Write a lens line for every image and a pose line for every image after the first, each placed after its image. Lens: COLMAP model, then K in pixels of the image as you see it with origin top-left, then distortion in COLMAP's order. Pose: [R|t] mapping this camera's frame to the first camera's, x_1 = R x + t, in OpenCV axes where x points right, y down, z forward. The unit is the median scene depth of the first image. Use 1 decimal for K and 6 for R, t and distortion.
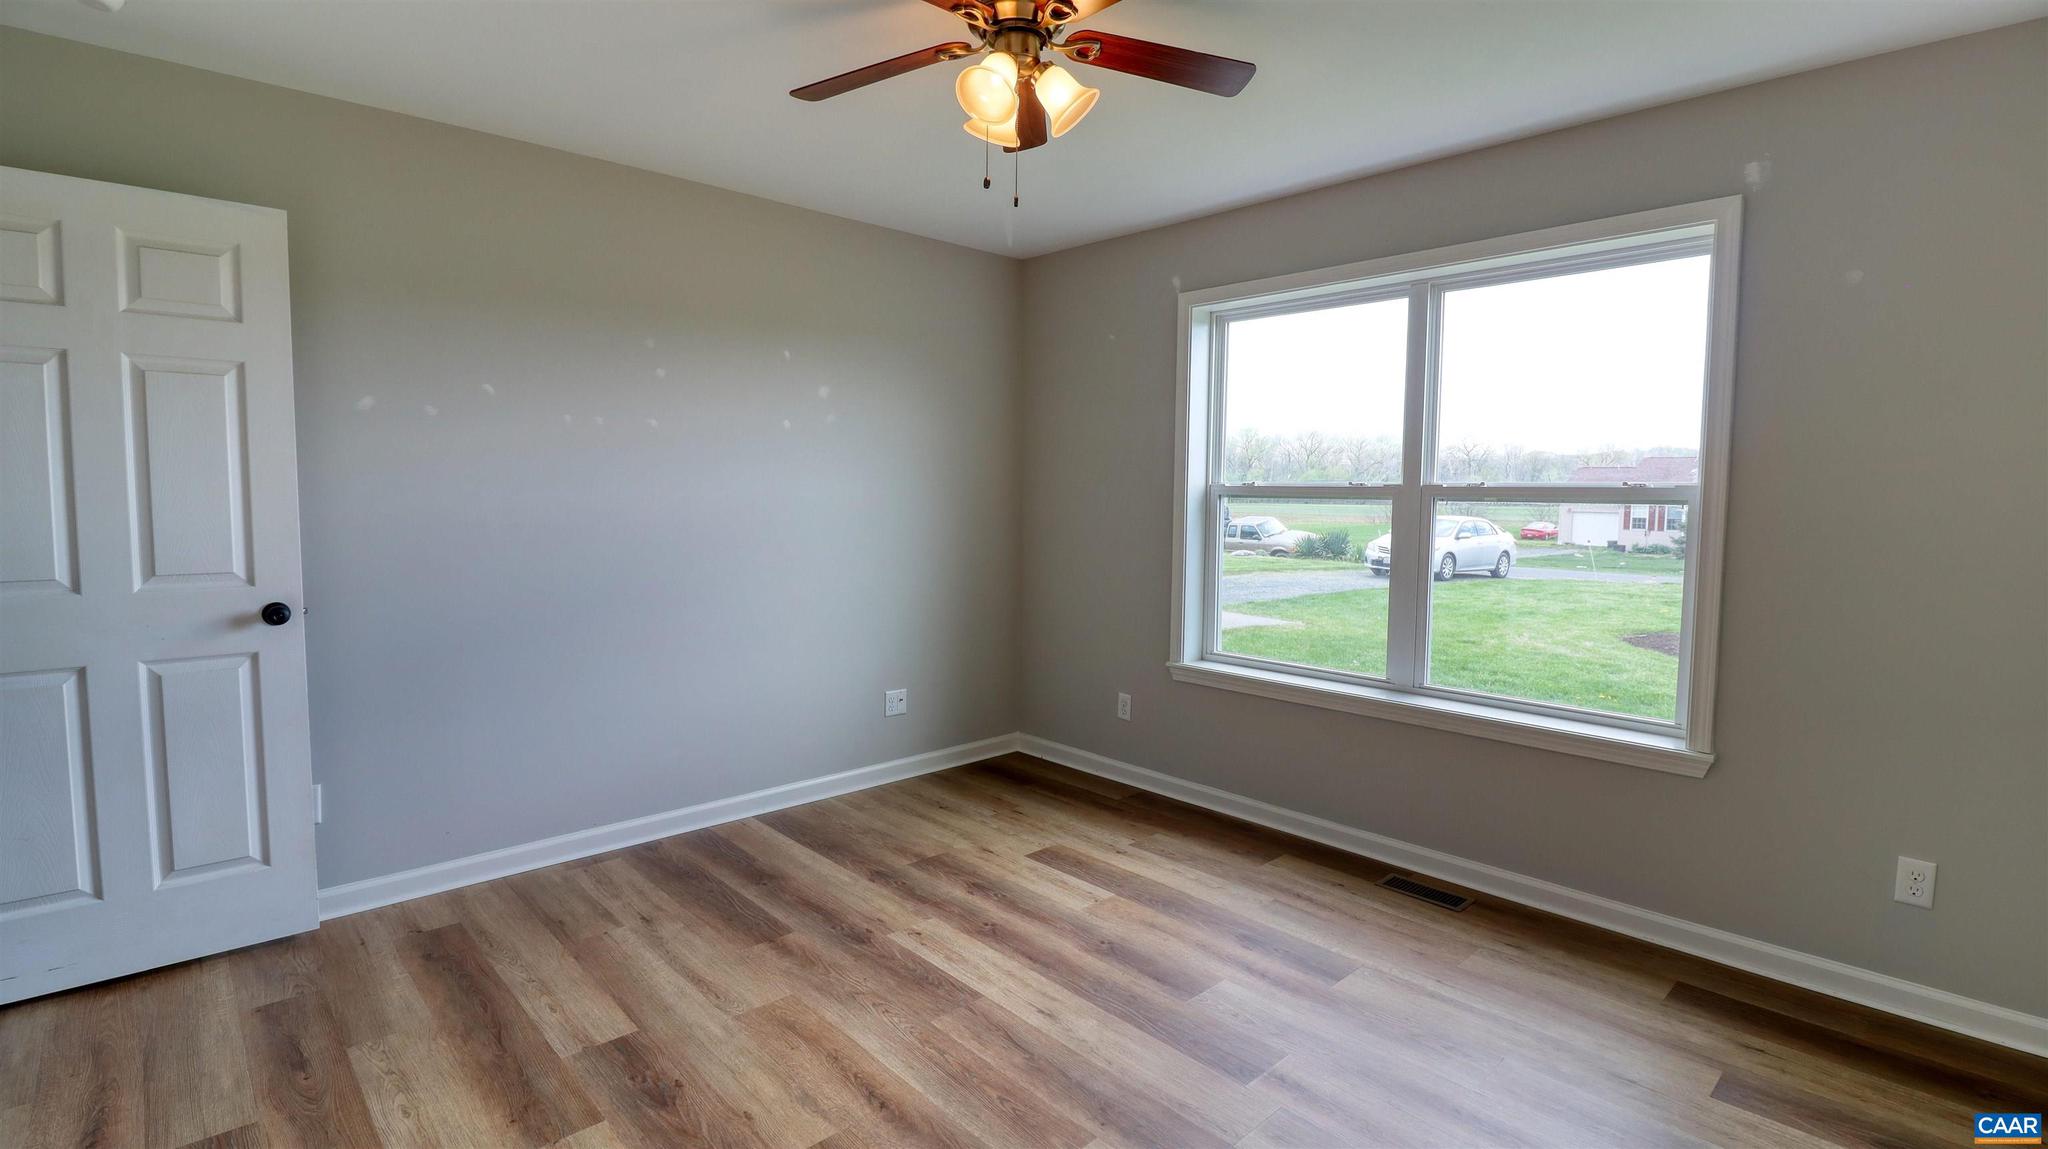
lens RADIAL K [[948.1, 0, 1029.2], [0, 948.1, 561.8], [0, 0, 1]] dist [0.002890, -0.013834]
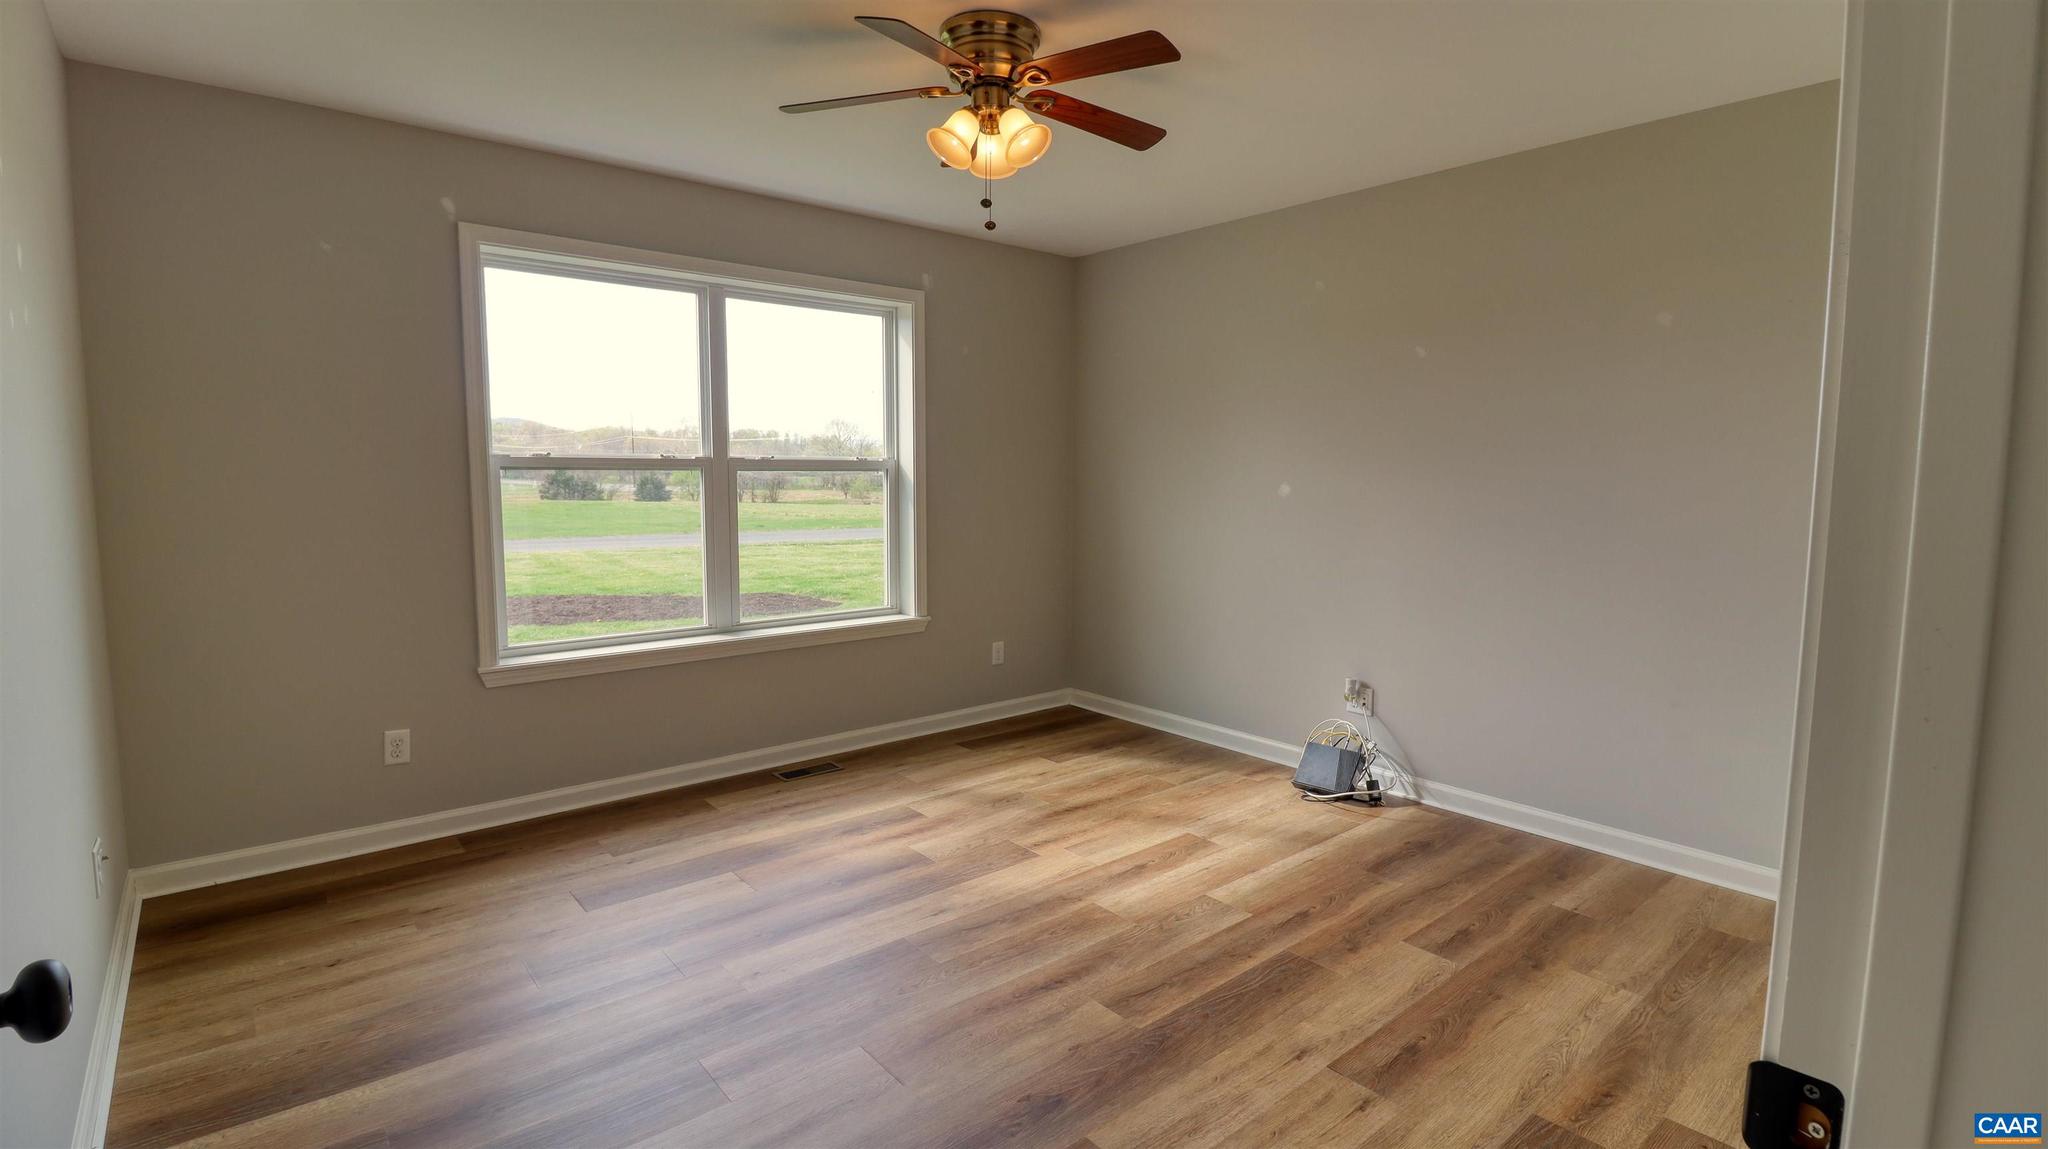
lens RADIAL K [[948.1, 0, 1029.2], [0, 948.1, 561.8], [0, 0, 1]] dist [0.002890, -0.013834]
pose [[0.053274, -0.107541, 0.992772, -0.782602], [0.068878, 0.992212, 0.103784, -0.049082], [-0.996202, 0.062851, 0.060266, 0.565315]]
